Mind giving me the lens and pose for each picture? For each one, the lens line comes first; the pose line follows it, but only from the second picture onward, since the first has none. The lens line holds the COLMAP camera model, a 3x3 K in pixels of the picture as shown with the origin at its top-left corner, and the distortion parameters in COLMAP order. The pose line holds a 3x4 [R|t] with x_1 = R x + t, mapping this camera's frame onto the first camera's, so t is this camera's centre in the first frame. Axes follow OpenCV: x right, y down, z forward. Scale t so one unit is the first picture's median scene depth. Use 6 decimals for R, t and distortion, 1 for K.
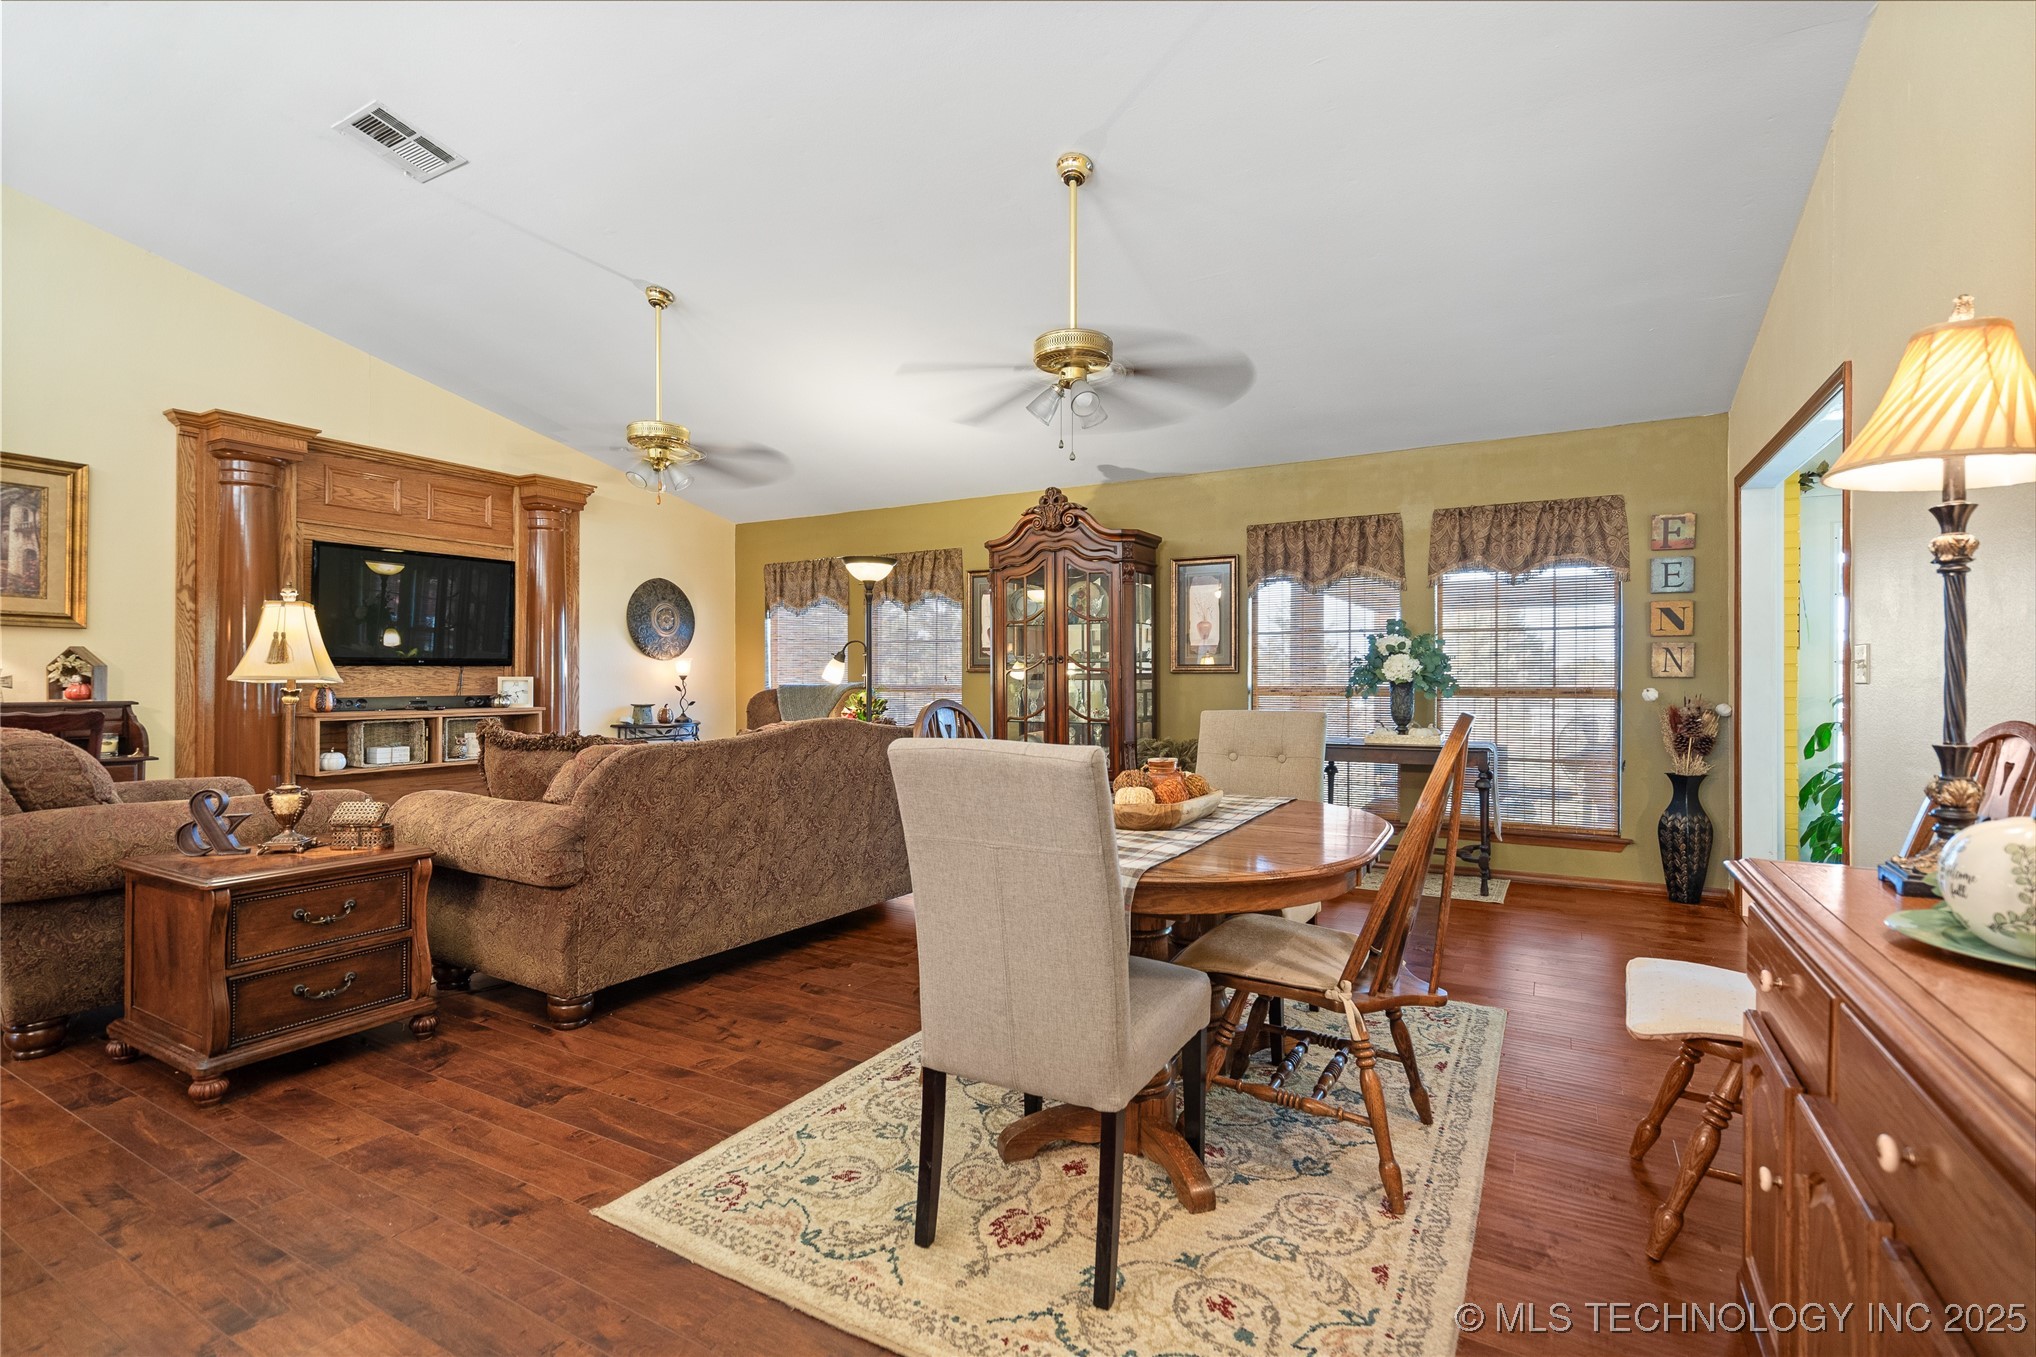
lens RADIAL K [[941.7, 0, 1019.2], [0, 941.7, 675.5], [0, 0, 1]] dist [-0.003871, 0.002208]
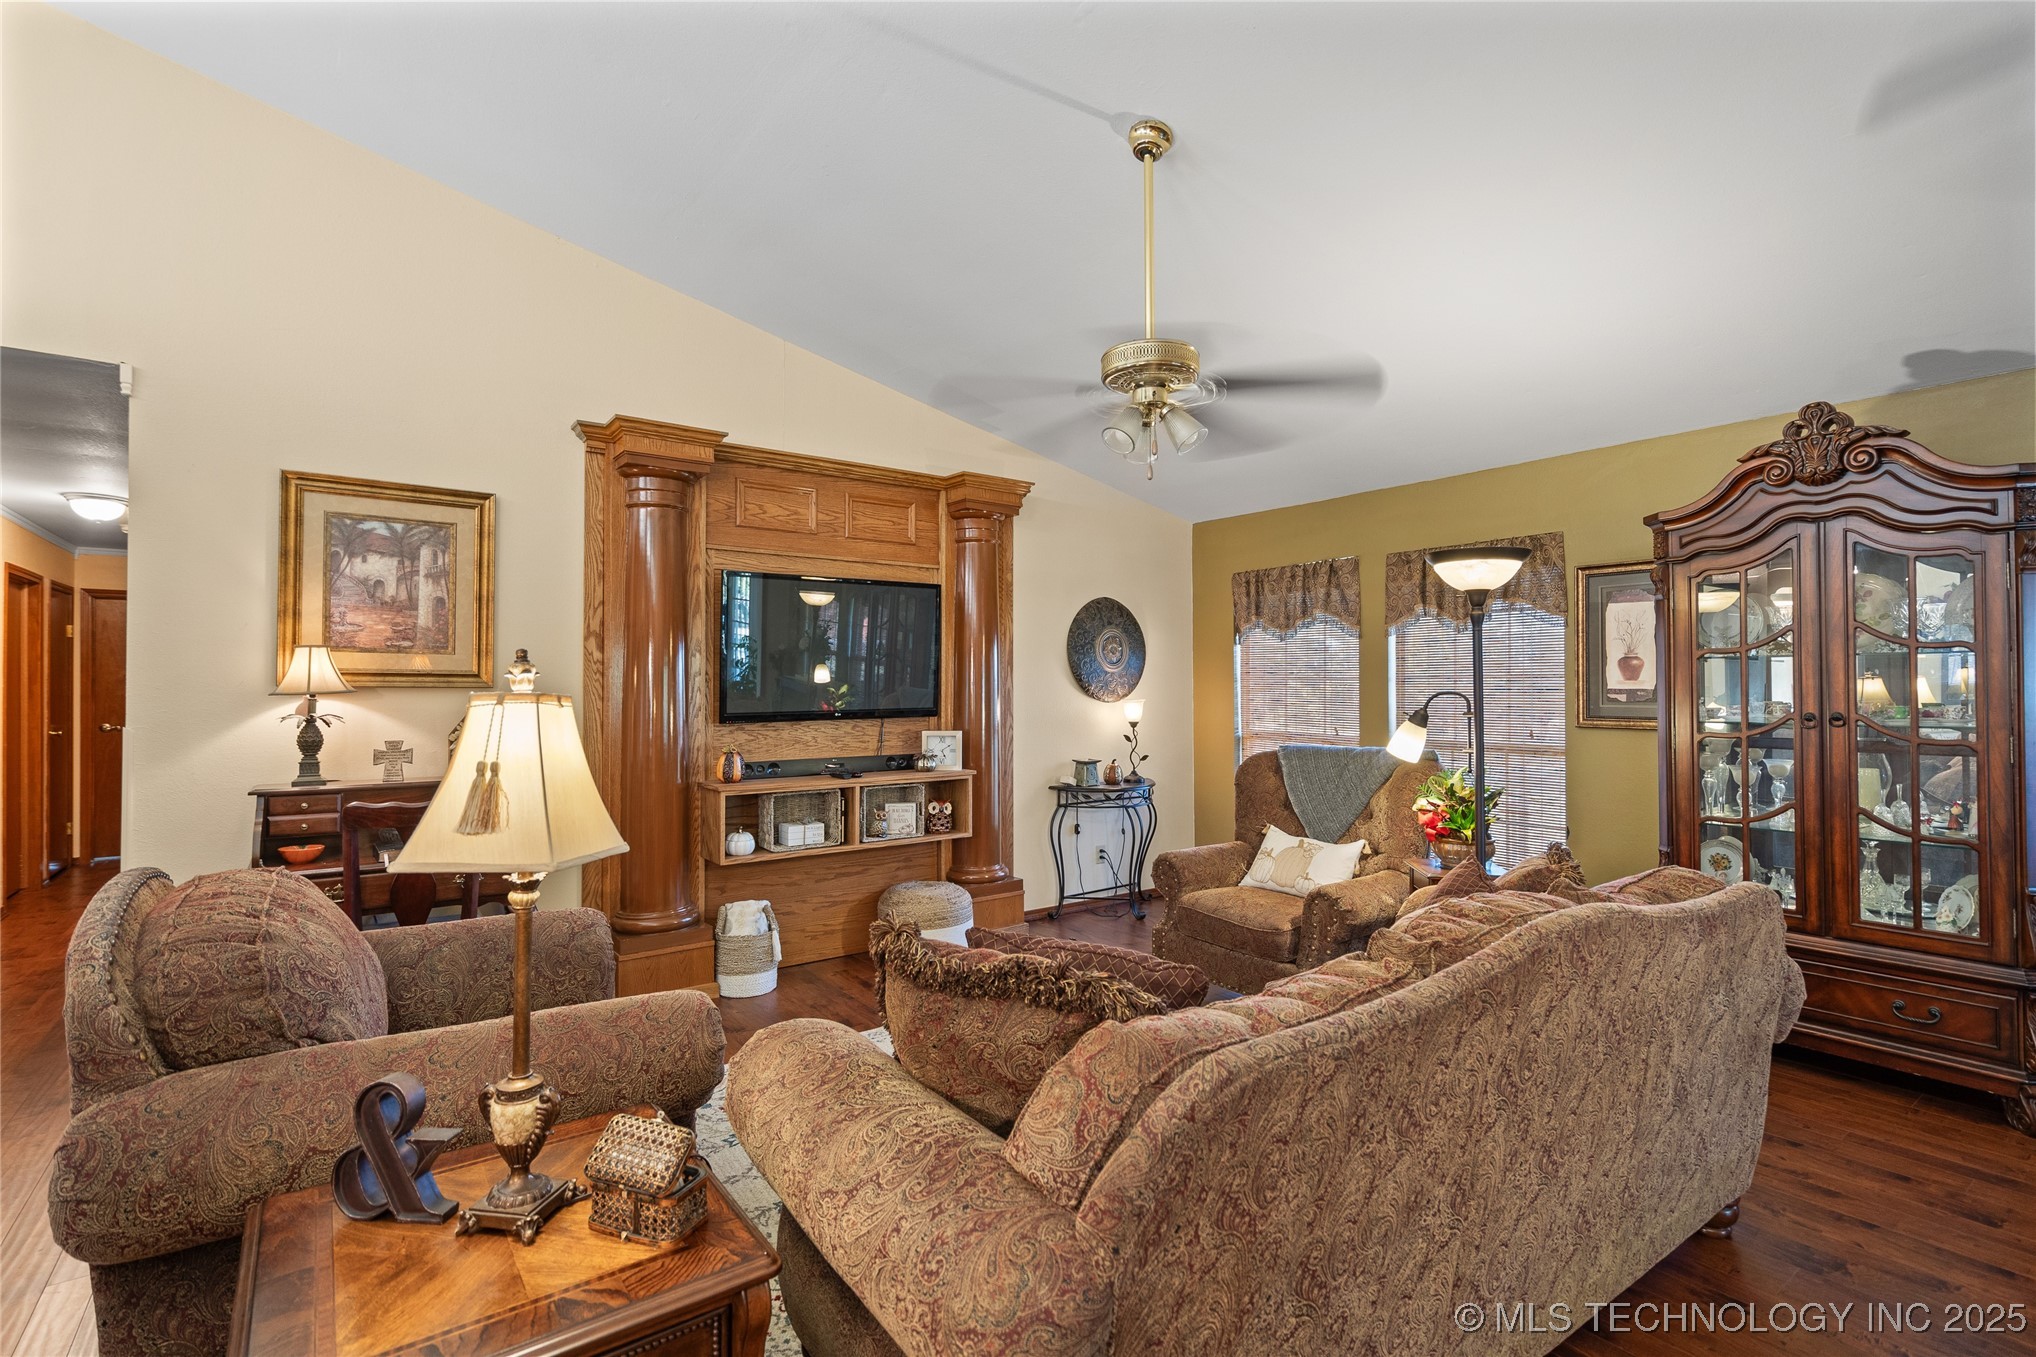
lens RADIAL K [[941.7, 0, 1006.5], [0, 941.7, 680.6], [0, 0, 1]] dist [-0.003871, 0.002208]
pose [[0.911876, -0.004396, -0.410443, -0.183532], [0.002563, 0.999984, -0.005016, -0.041508], [0.410459, 0.003522, 0.911872, 0.342565]]
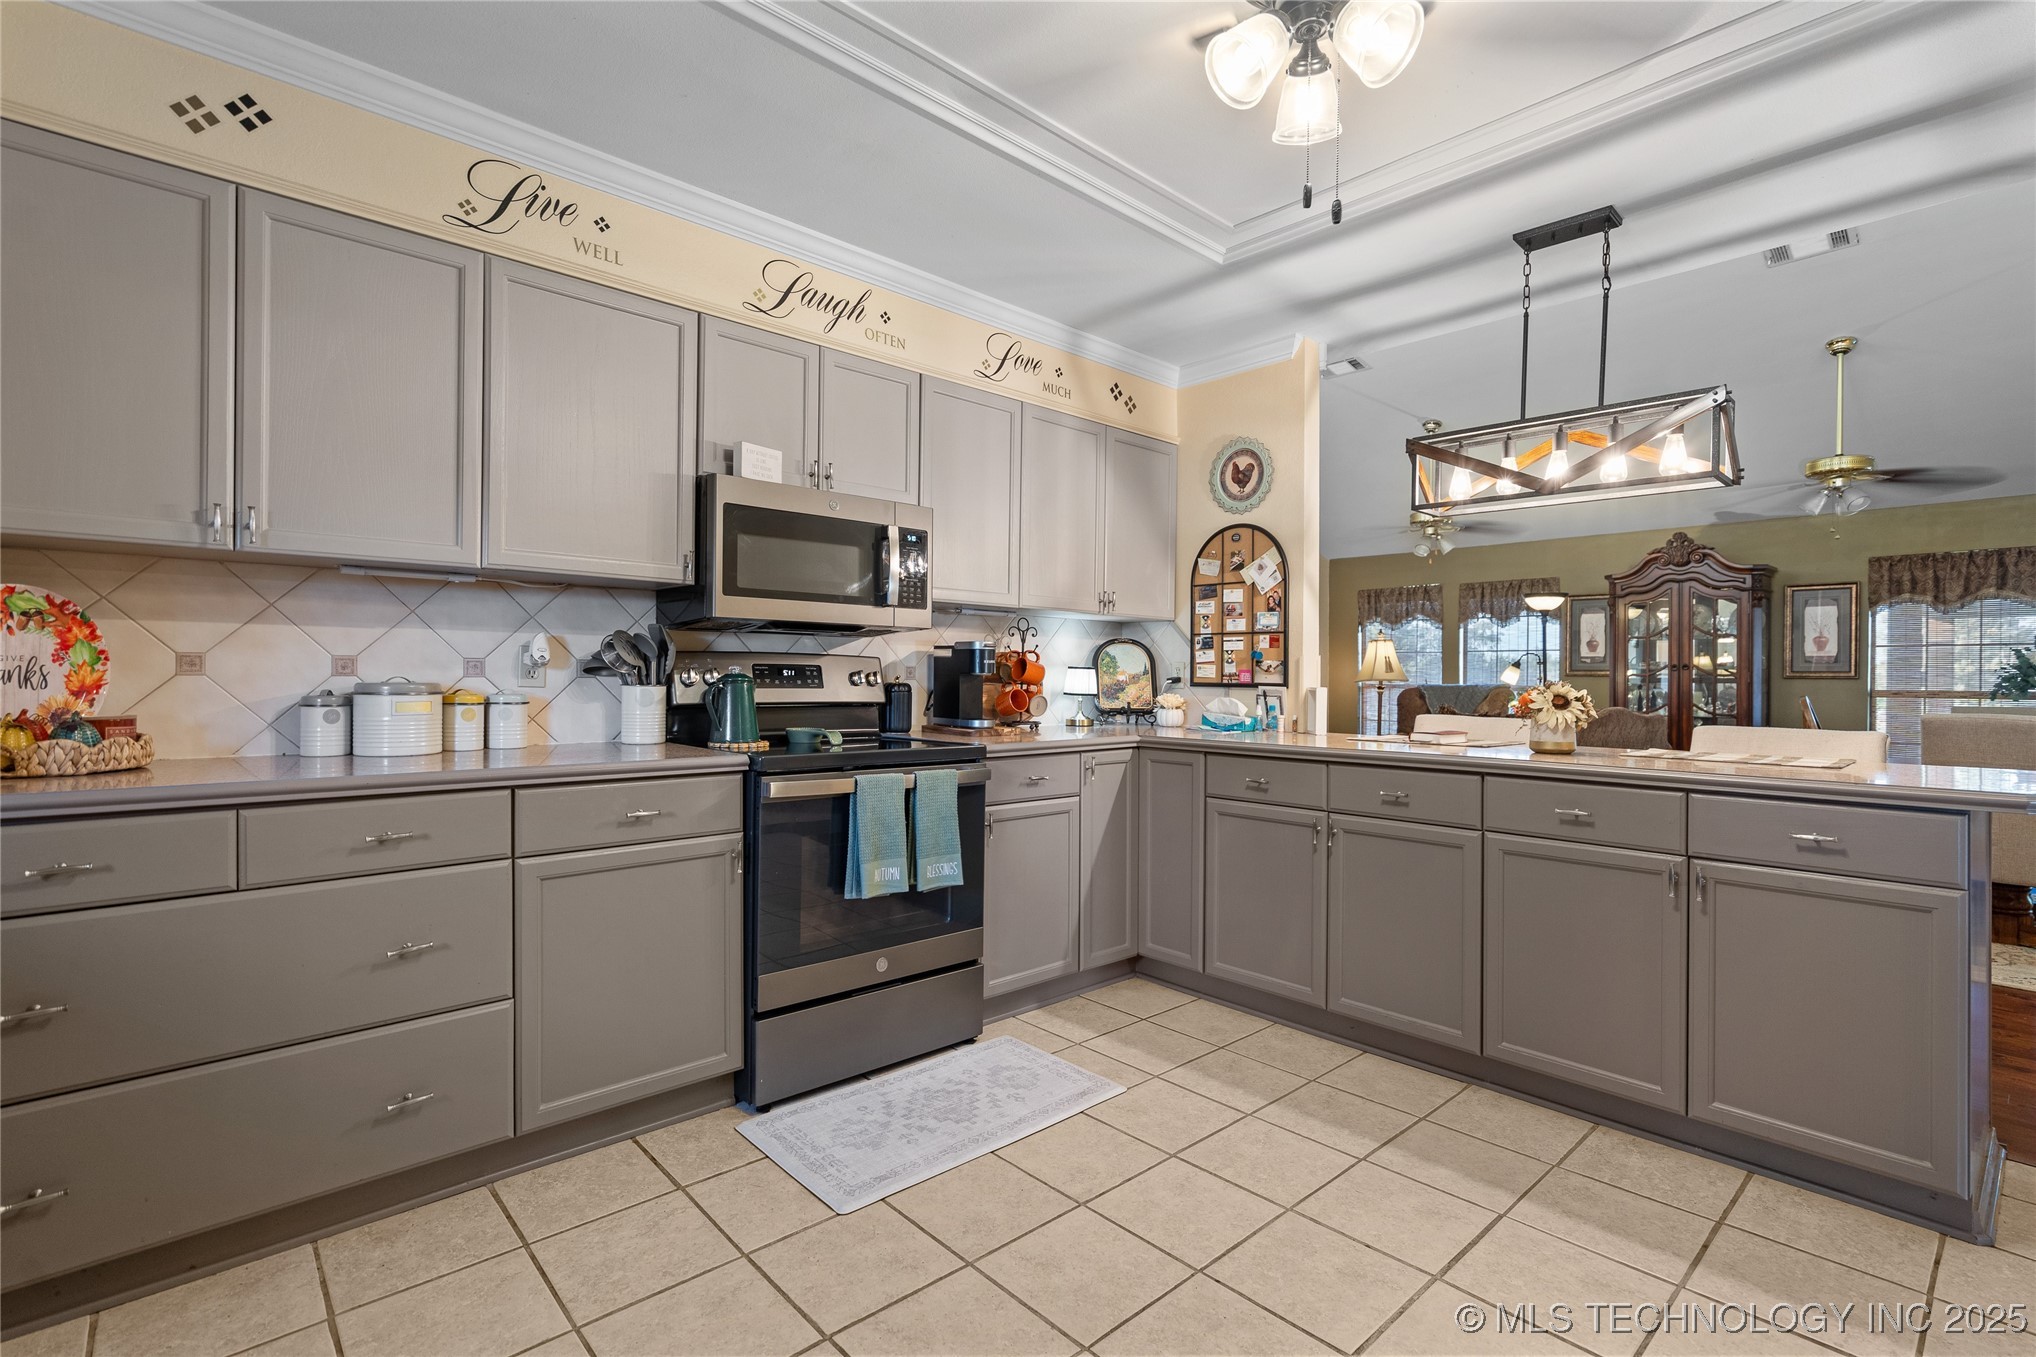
lens RADIAL K [[941.7, 0, 1011.1], [0, 941.7, 680.9], [0, 0, 1]] dist [-0.003871, 0.002208]
pose [[0.949988, 0.008781, -0.312163, -0.463707], [-0.006672, 0.999947, 0.007823, -0.002075], [0.312215, -0.005349, 0.949996, -0.538805]]
